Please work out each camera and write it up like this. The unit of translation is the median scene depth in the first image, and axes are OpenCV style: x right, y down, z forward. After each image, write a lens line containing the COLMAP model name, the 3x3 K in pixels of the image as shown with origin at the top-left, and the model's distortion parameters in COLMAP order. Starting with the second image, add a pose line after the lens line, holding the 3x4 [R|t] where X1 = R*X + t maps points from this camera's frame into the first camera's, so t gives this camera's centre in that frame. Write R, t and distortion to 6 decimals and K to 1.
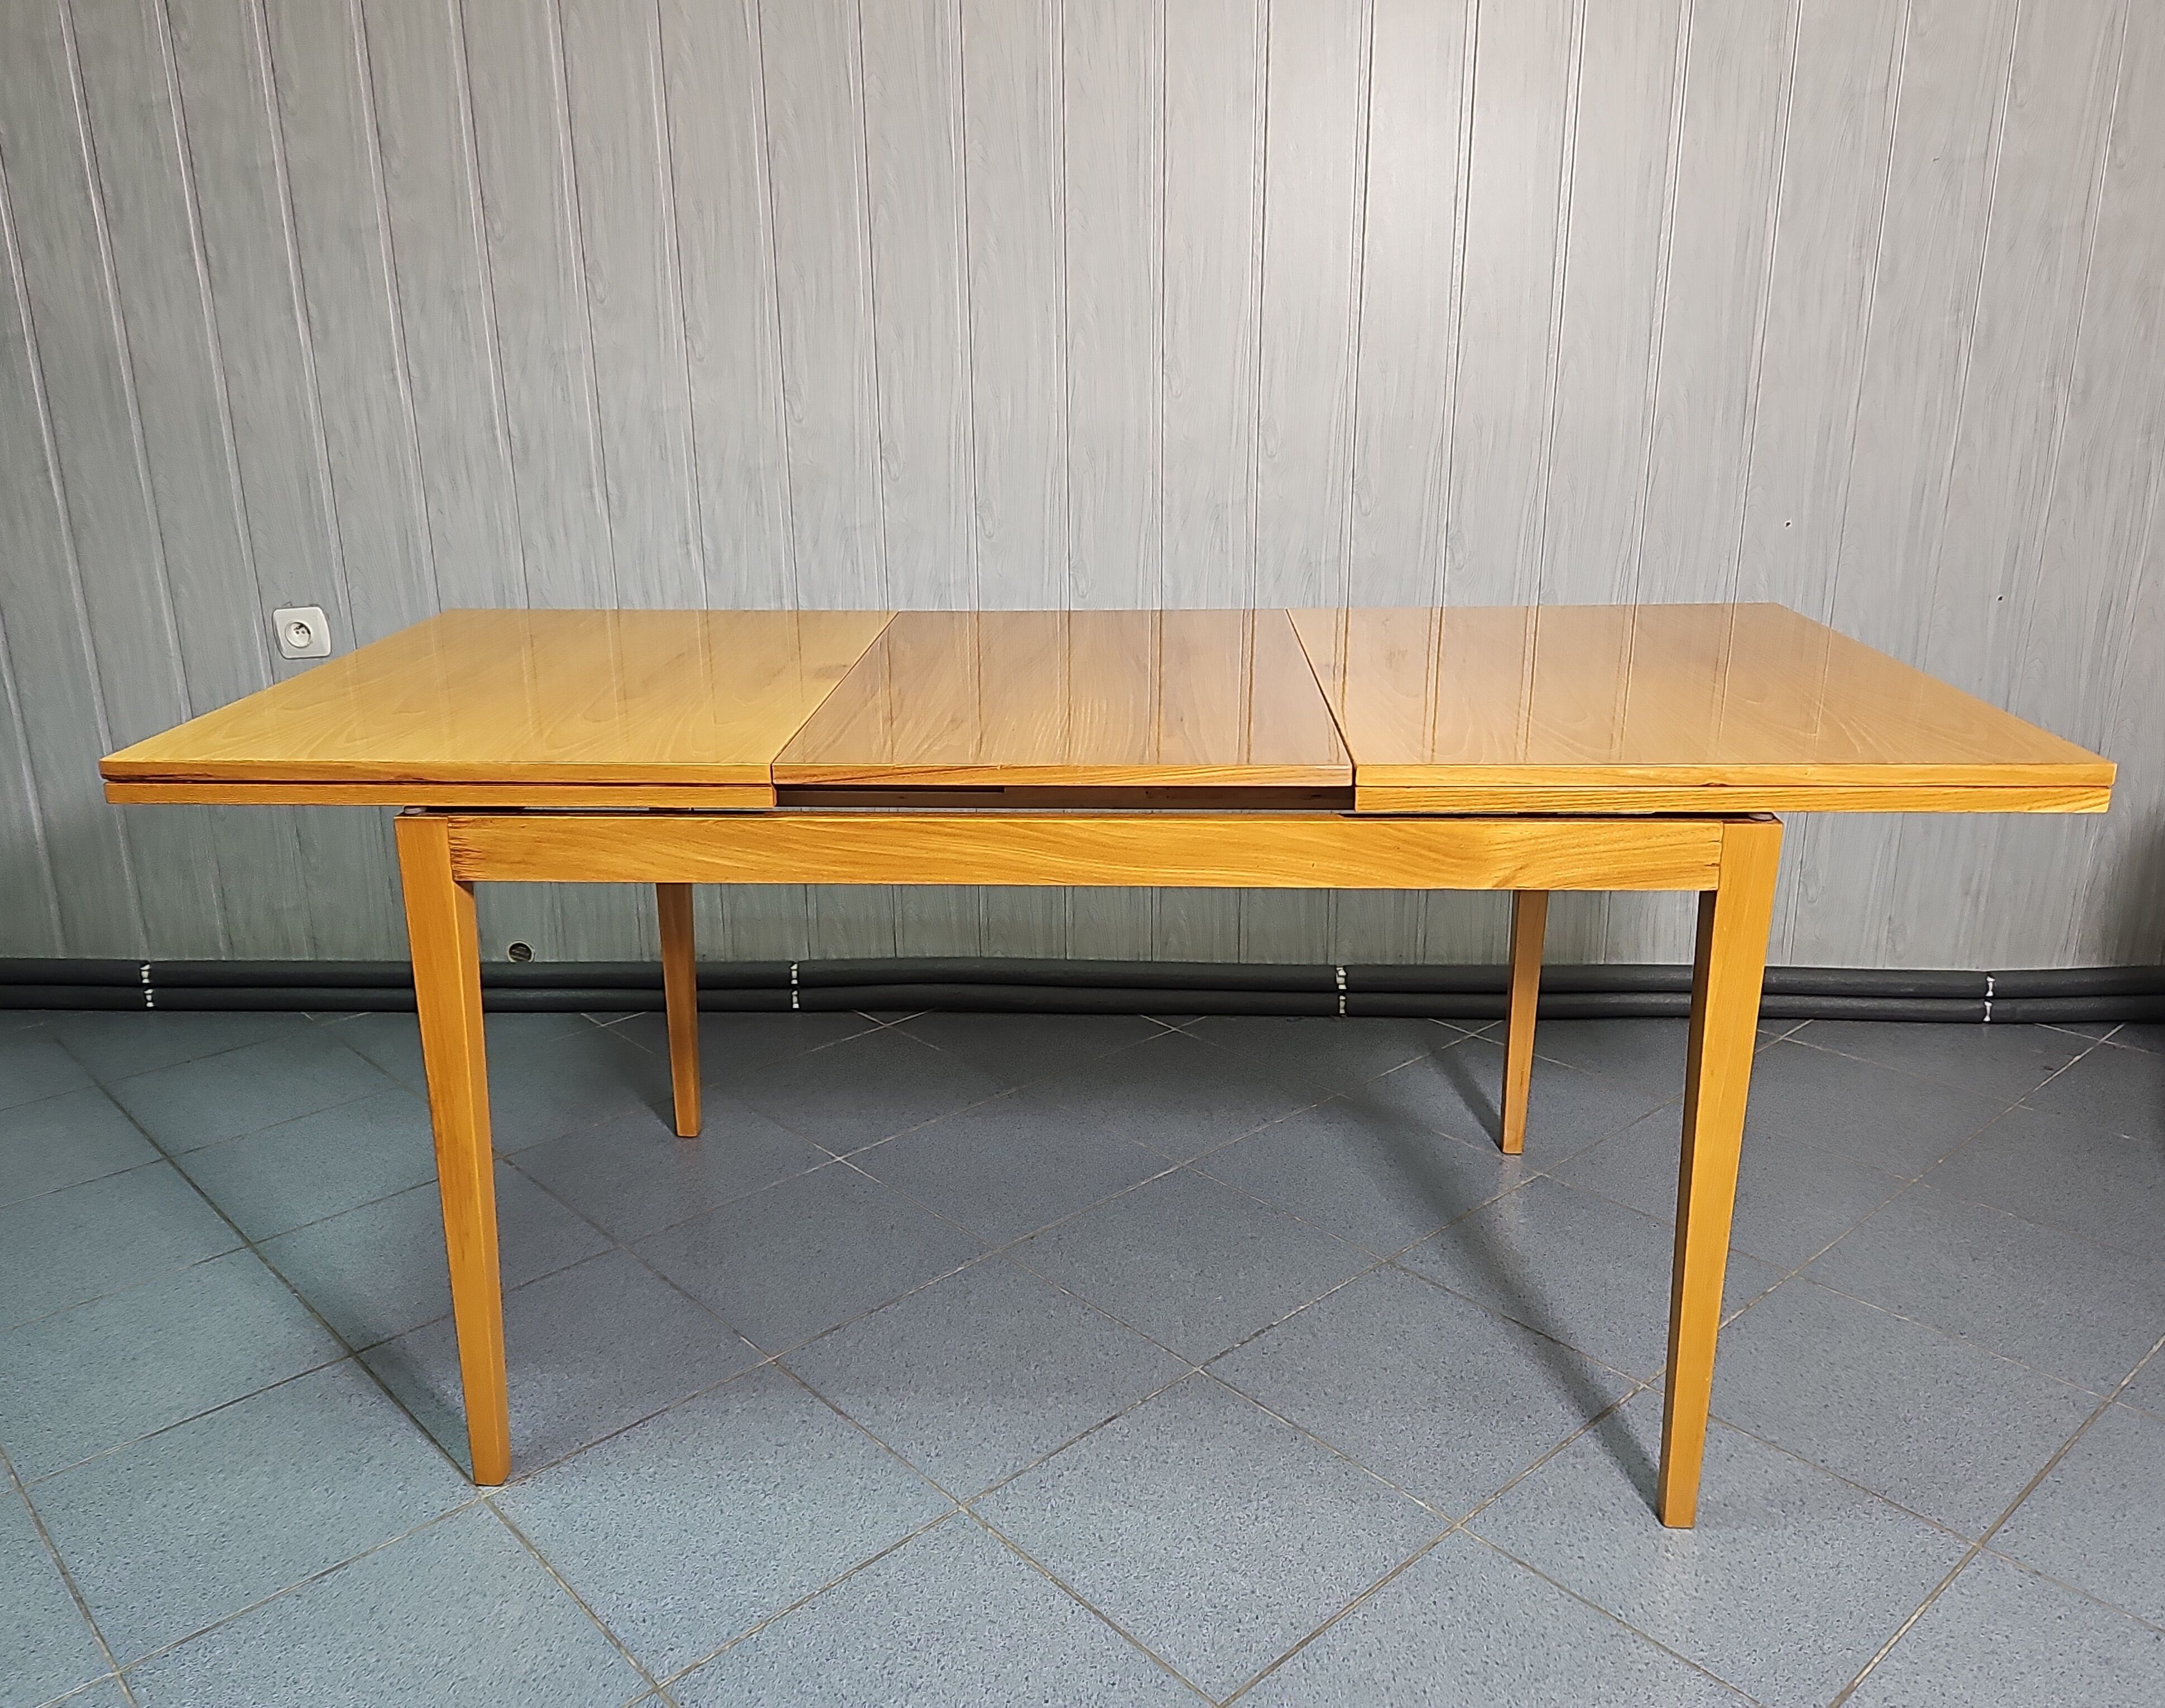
lens RADIAL K [[1795.3, 0, 1004.9], [0, 1795.3, 845.9], [0, 0, 1]] dist [0.074311, -0.073990]
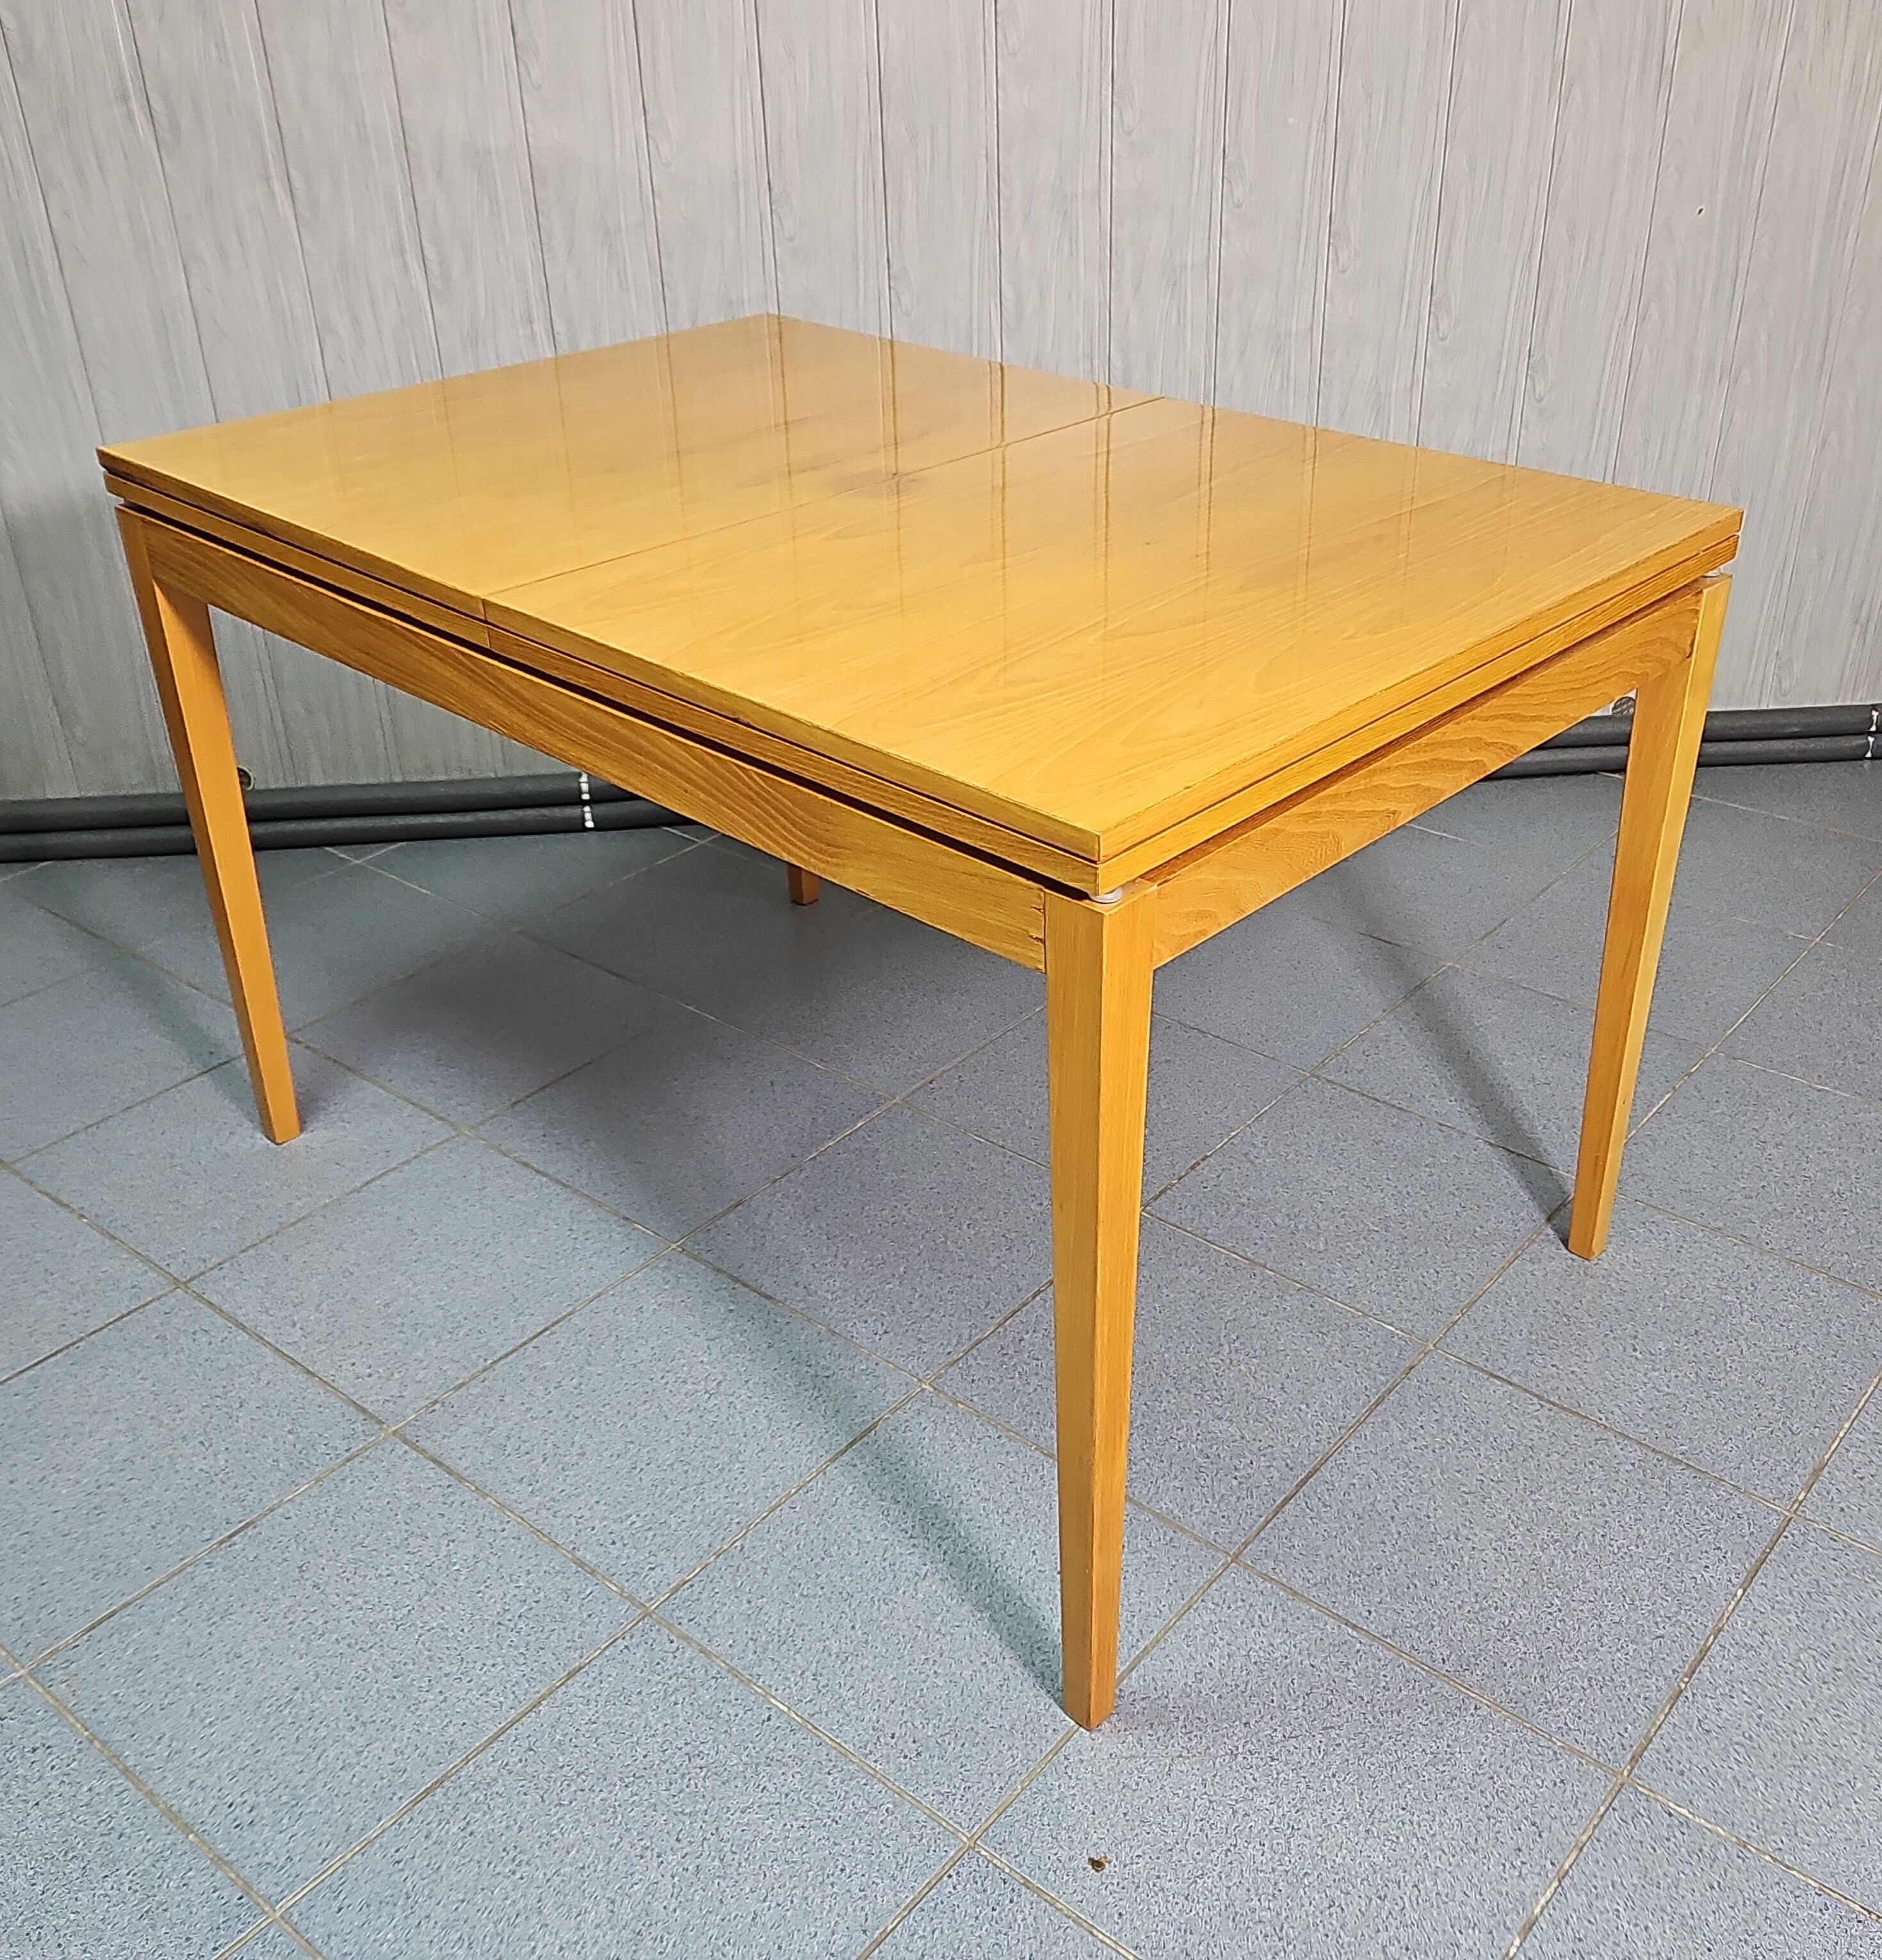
lens RADIAL K [[2070.7, 0, 1031.8], [0, 2070.7, 997.4], [0, 0, 1]] dist [0.055675, 0.000000]
pose [[0.983362, -0.079327, 0.163422, -0.091362], [0.041895, 0.974399, 0.220888, -0.046687], [-0.176761, -0.210366, 0.961510, -0.001791]]
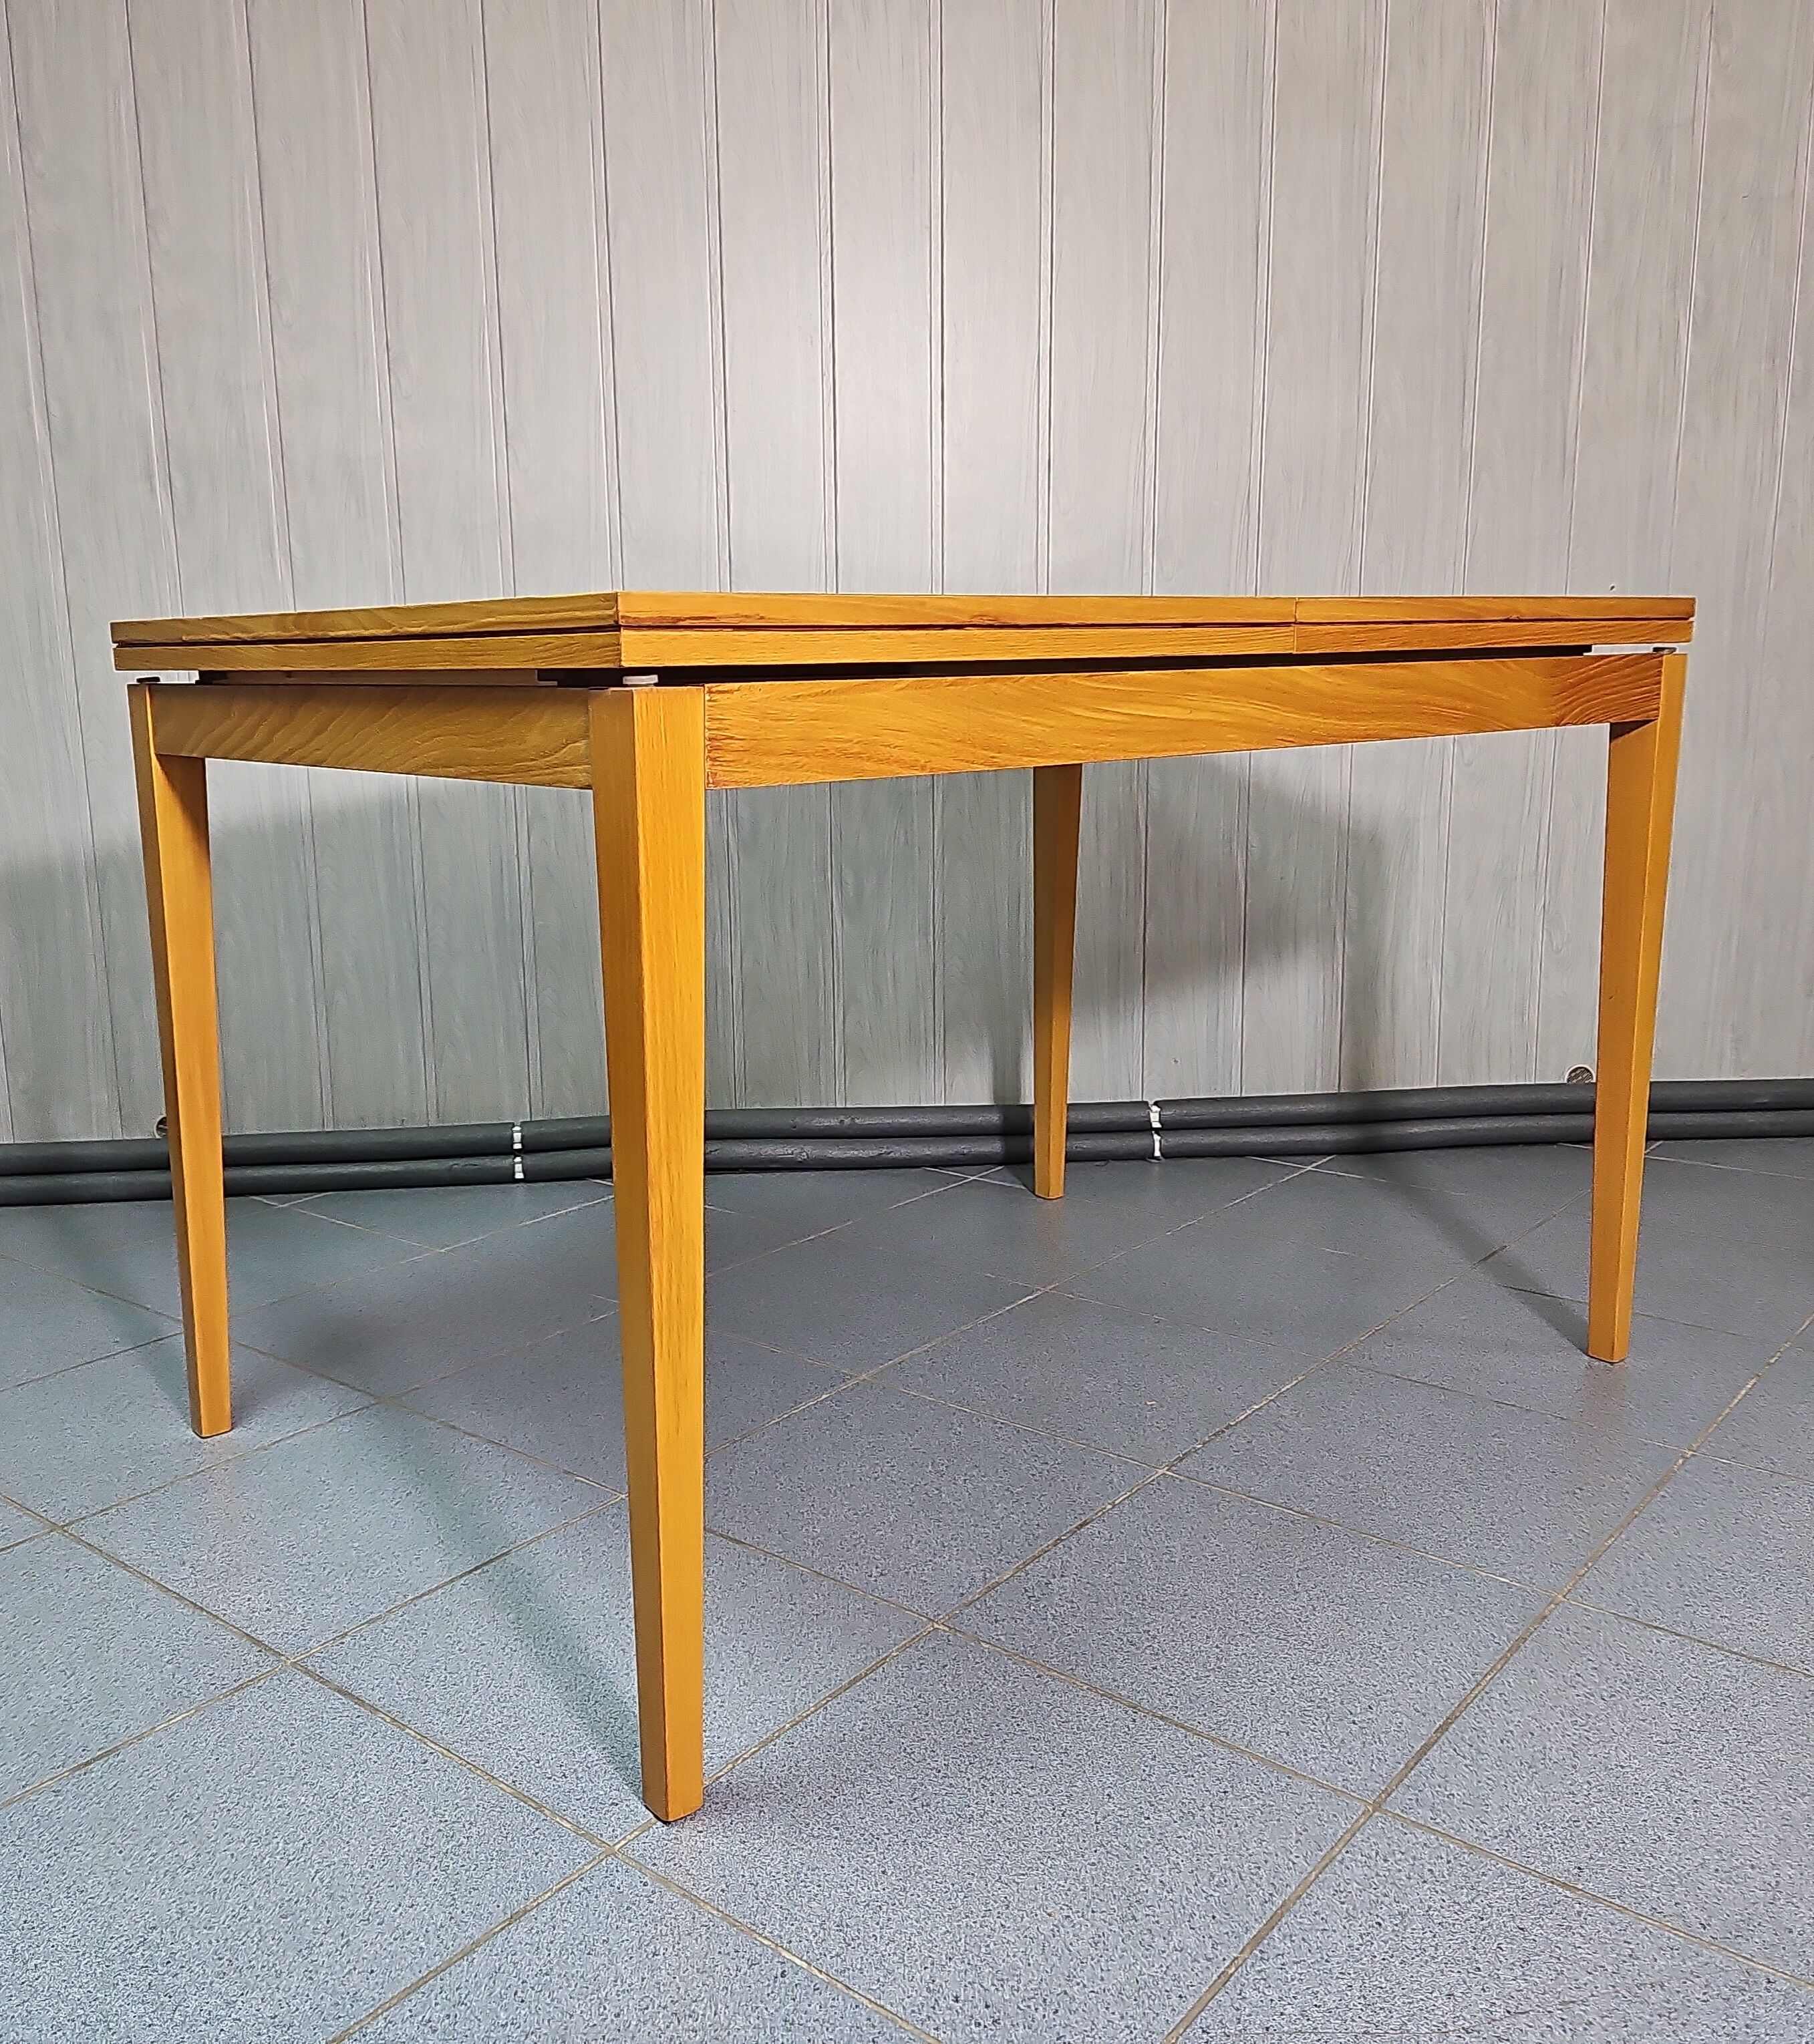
lens RADIAL K [[1895.1, 0, 778.6], [0, 1895.1, 1021.6], [0, 0, 1]] dist [0.056326, -0.048206]
pose [[0.990063, -0.025366, 0.138314, -0.138056], [0.040386, 0.993450, -0.106897, 0.138235], [-0.134697, 0.111420, 0.984603, 0.132858]]
